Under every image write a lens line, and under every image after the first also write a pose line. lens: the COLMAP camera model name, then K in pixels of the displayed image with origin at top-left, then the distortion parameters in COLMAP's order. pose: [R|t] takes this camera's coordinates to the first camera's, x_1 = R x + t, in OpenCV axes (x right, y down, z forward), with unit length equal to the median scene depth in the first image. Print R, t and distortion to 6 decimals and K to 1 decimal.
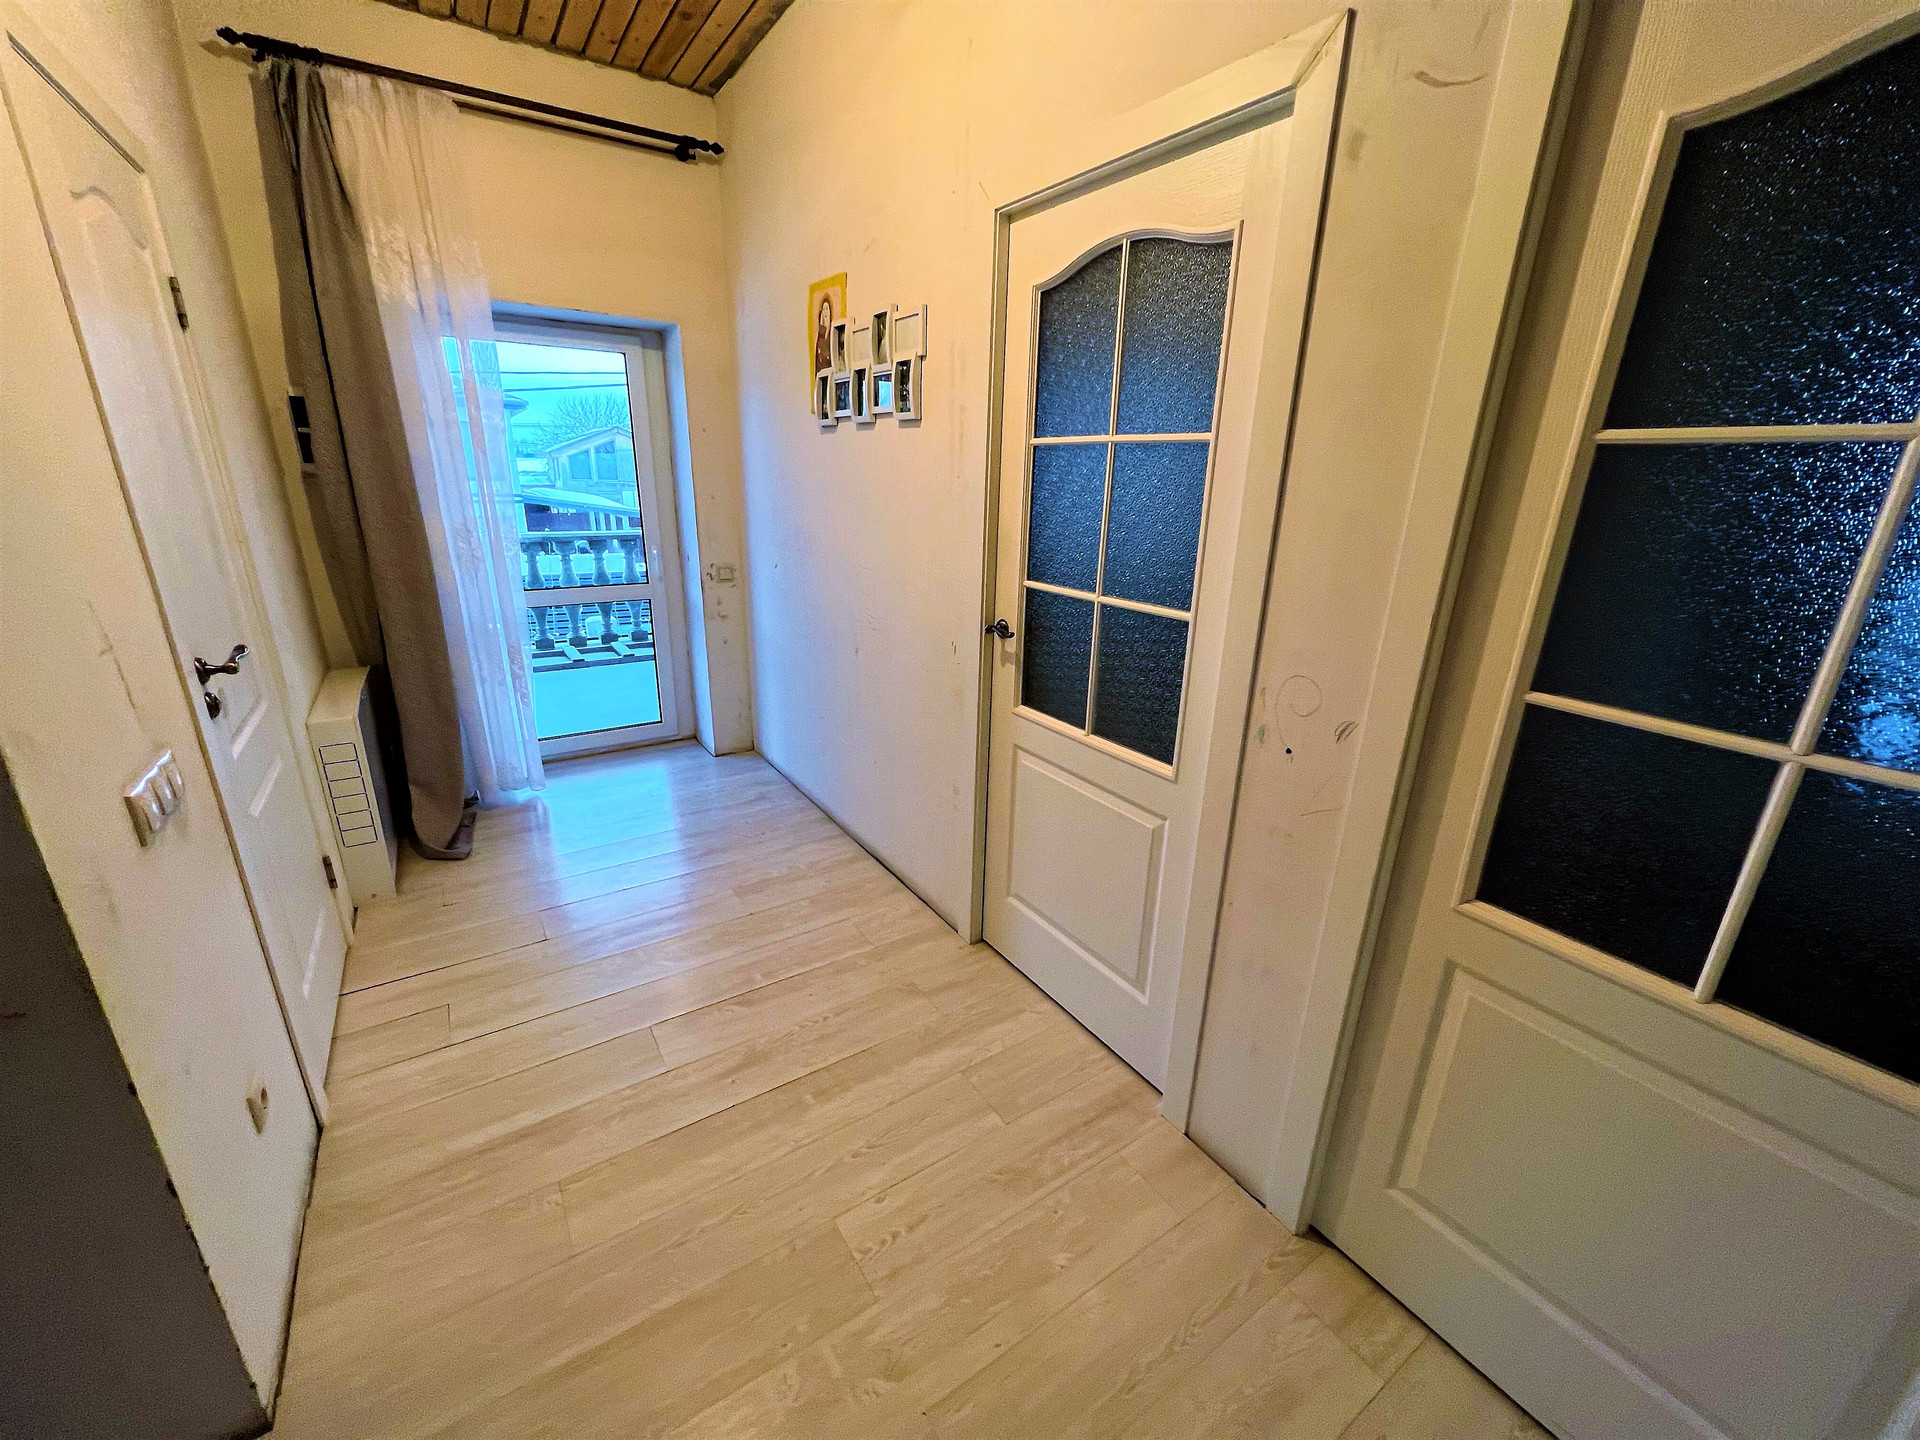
lens RADIAL K [[768.3, 0, 968.0], [0, 768.3, 724.3], [0, 0, 1]] dist [-0.001492, -0.000104]
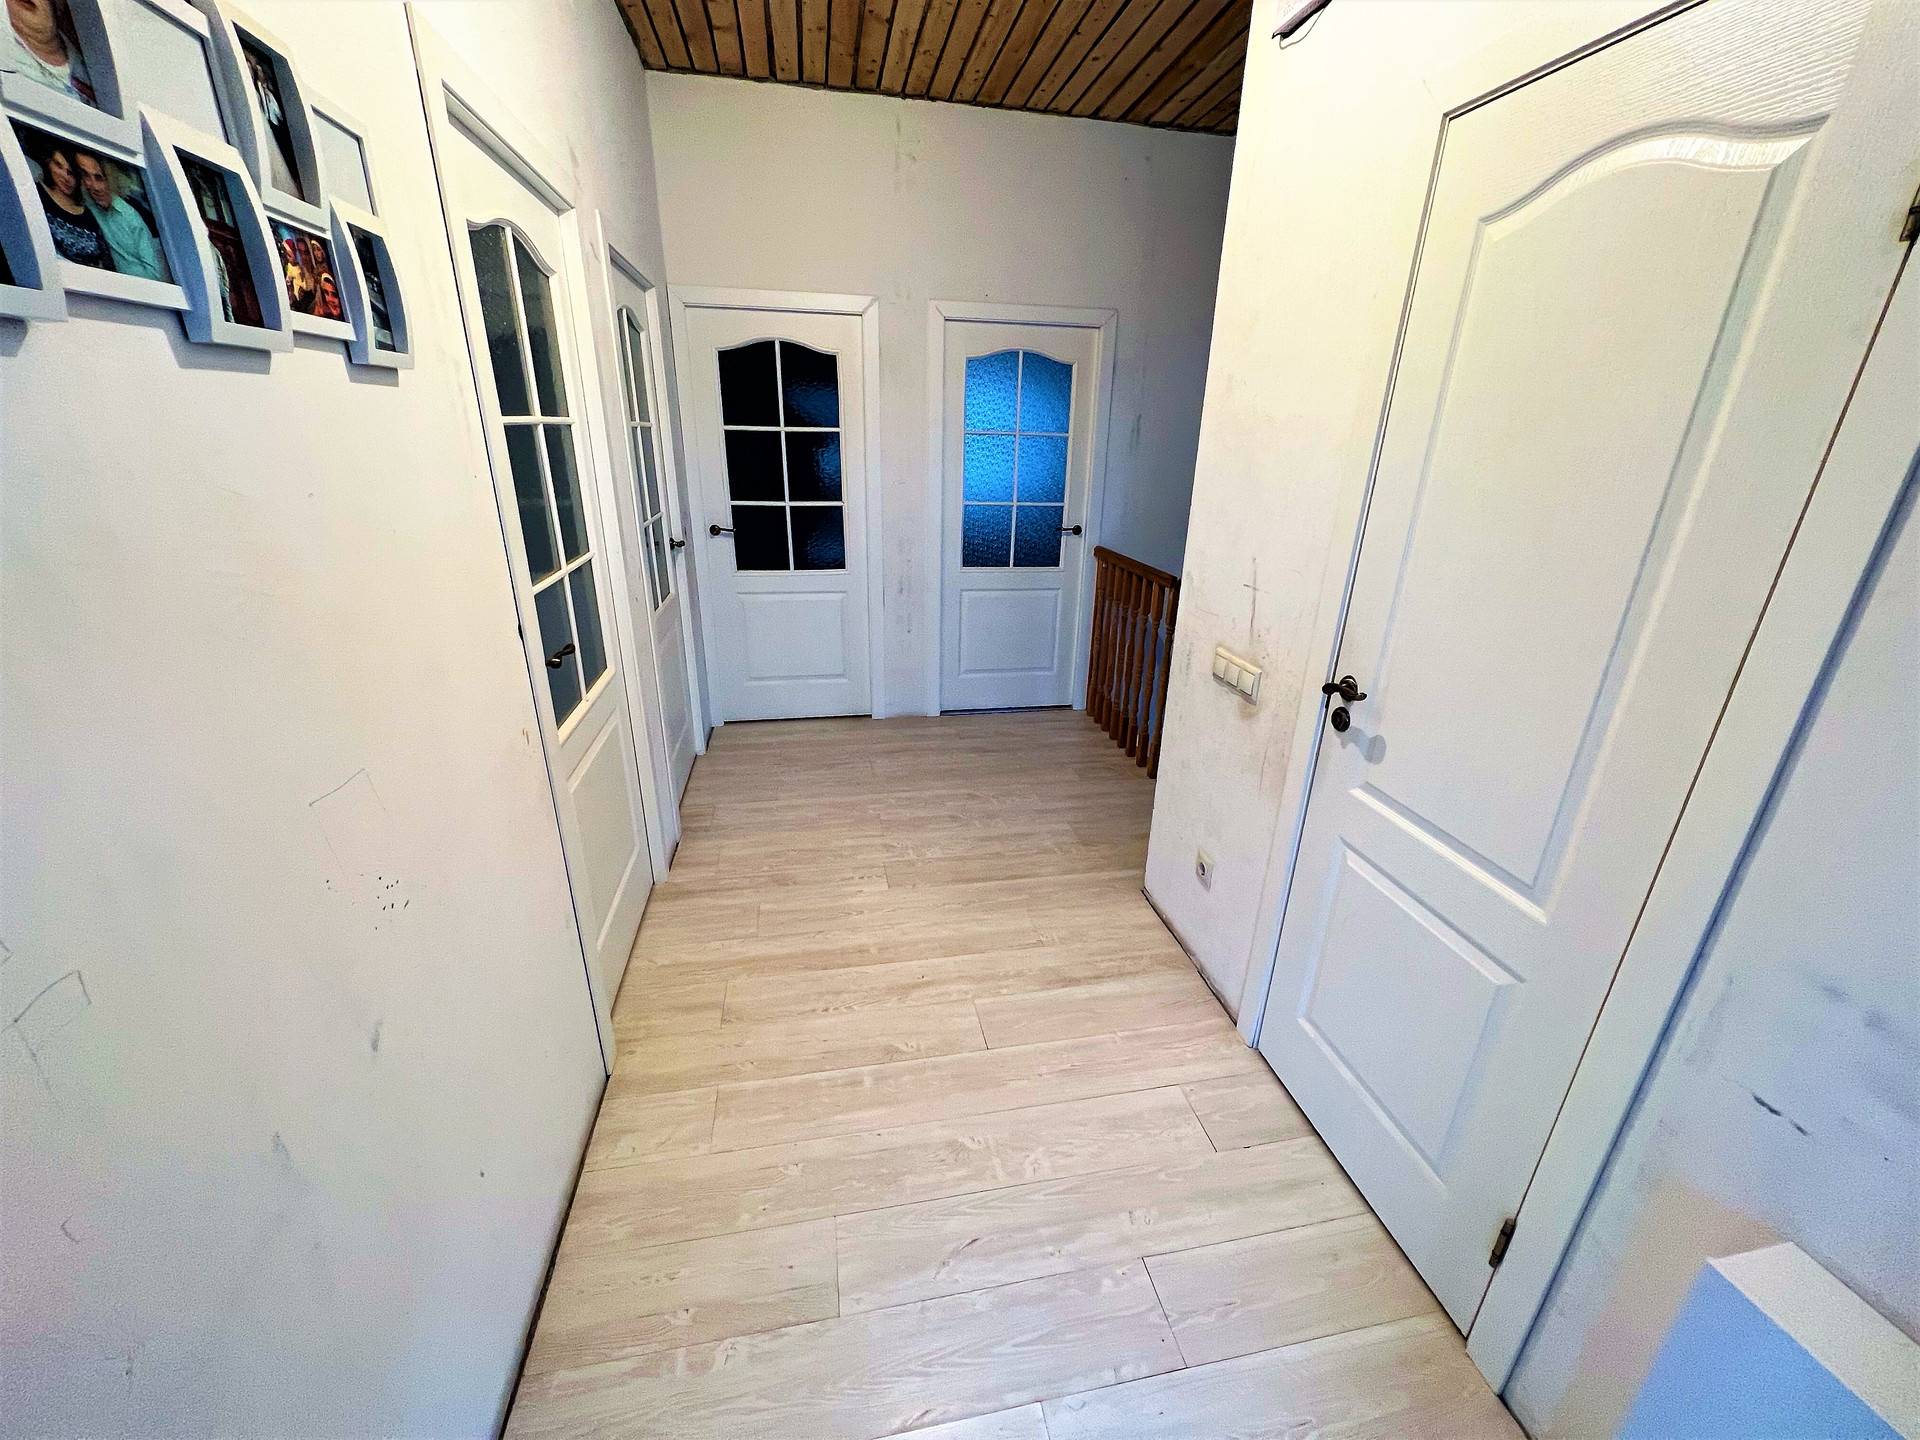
lens RADIAL K [[768.3, 0, 970.3], [0, 768.3, 725.2], [0, 0, 1]] dist [-0.001492, -0.000104]
pose [[-0.923237, -0.180138, 0.339387, -0.597200], [0.076839, 0.778887, 0.622440, -0.491402], [-0.376469, 0.600737, -0.705256, 1.328279]]
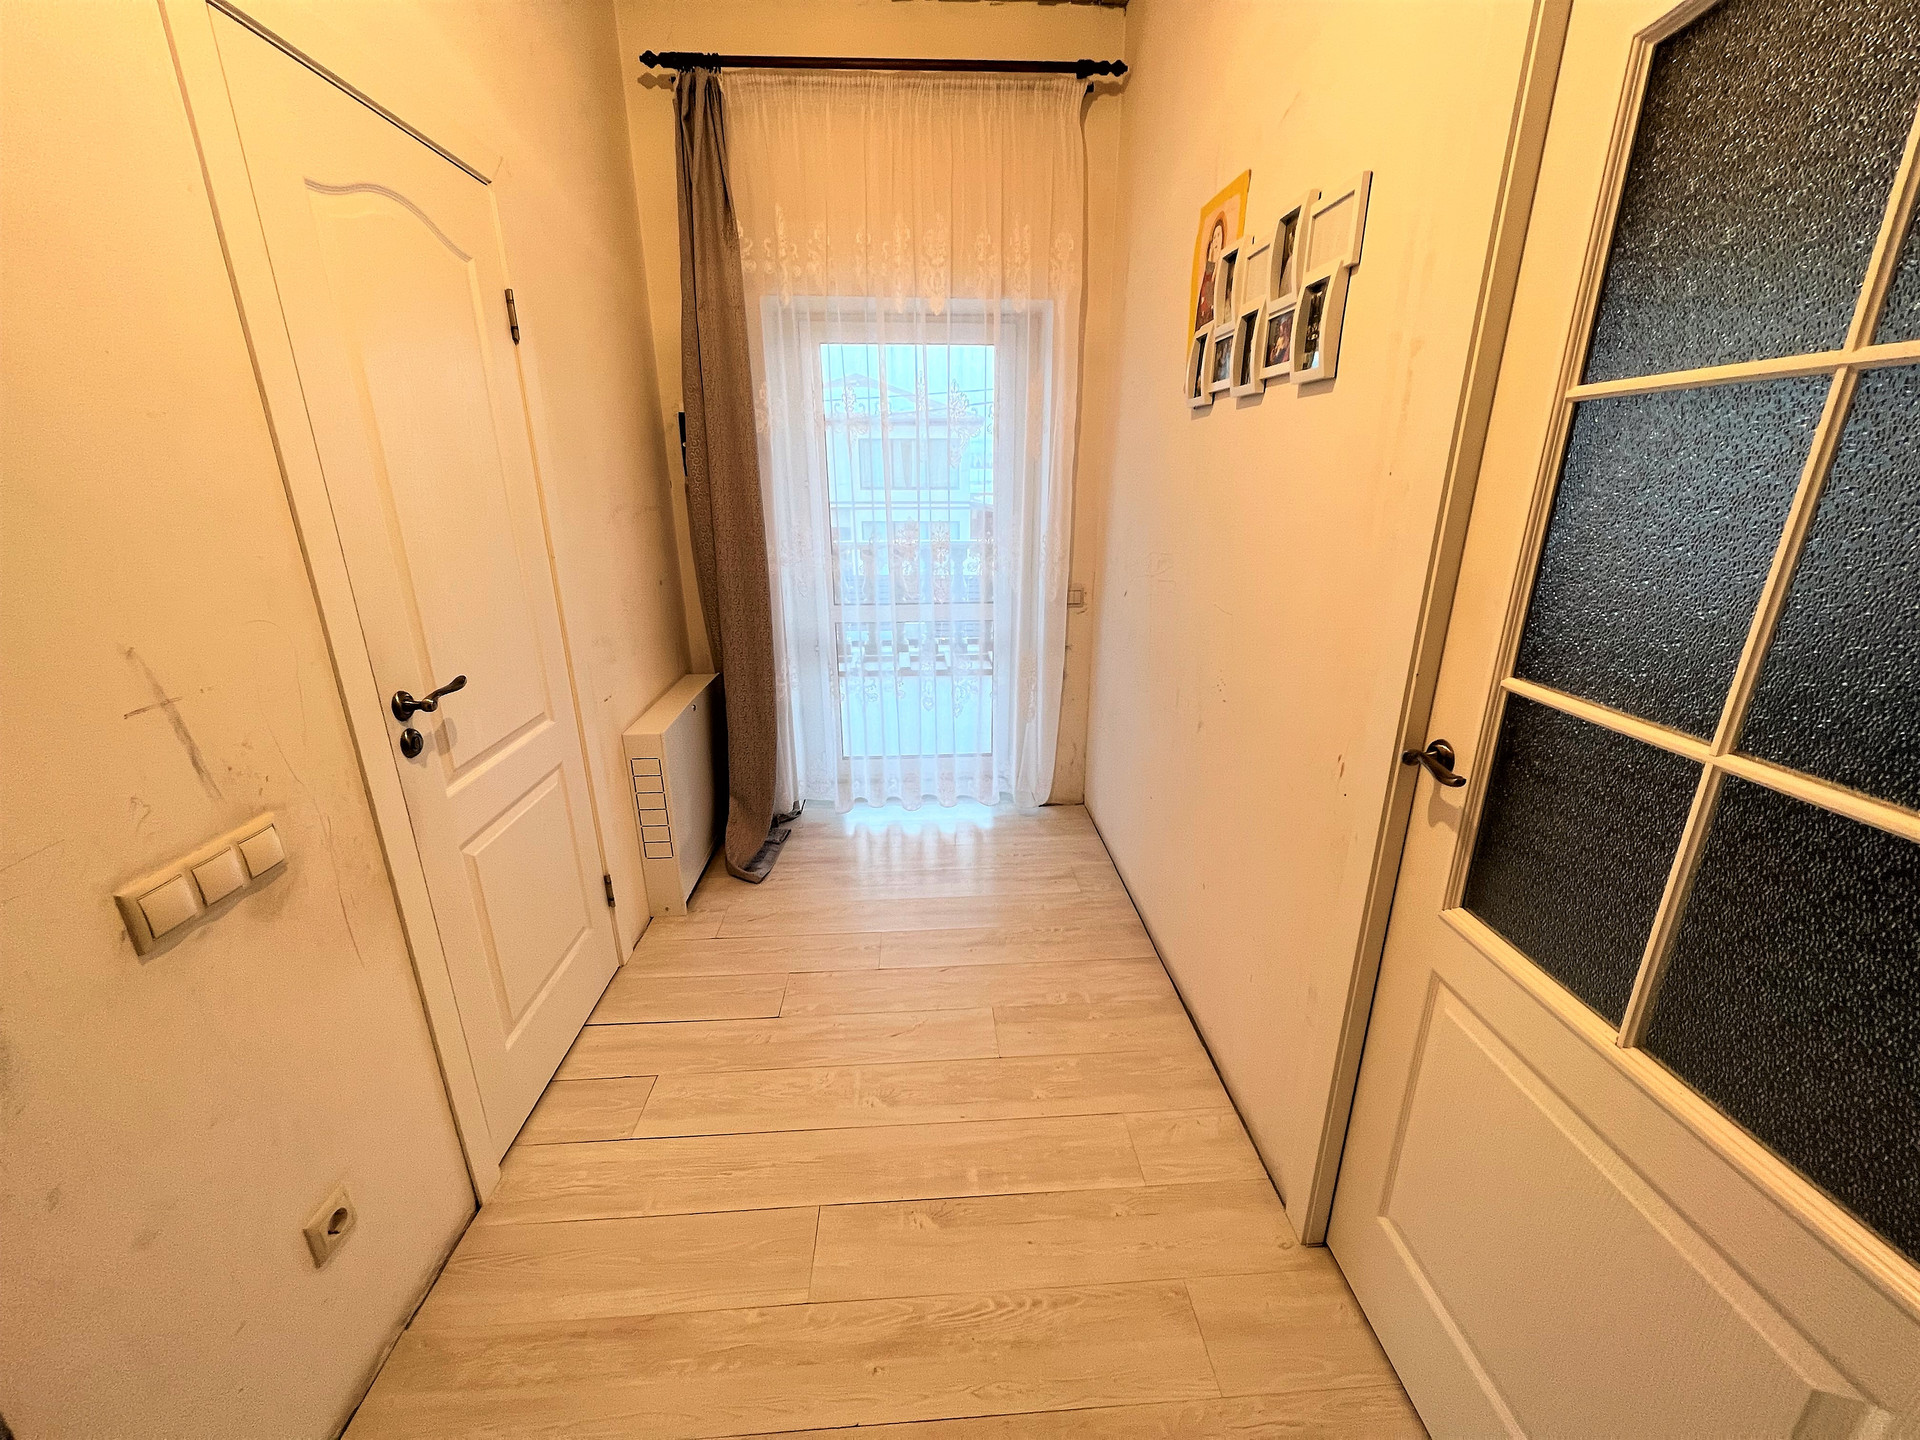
lens RADIAL K [[768.3, 0, 967.3], [0, 768.3, 722.7], [0, 0, 1]] dist [-0.001492, -0.000104]
pose [[0.864072, 0.131949, -0.485767, 0.015872], [-0.135686, 0.990366, 0.027657, -0.111085], [0.484736, 0.042014, 0.873651, 0.354767]]
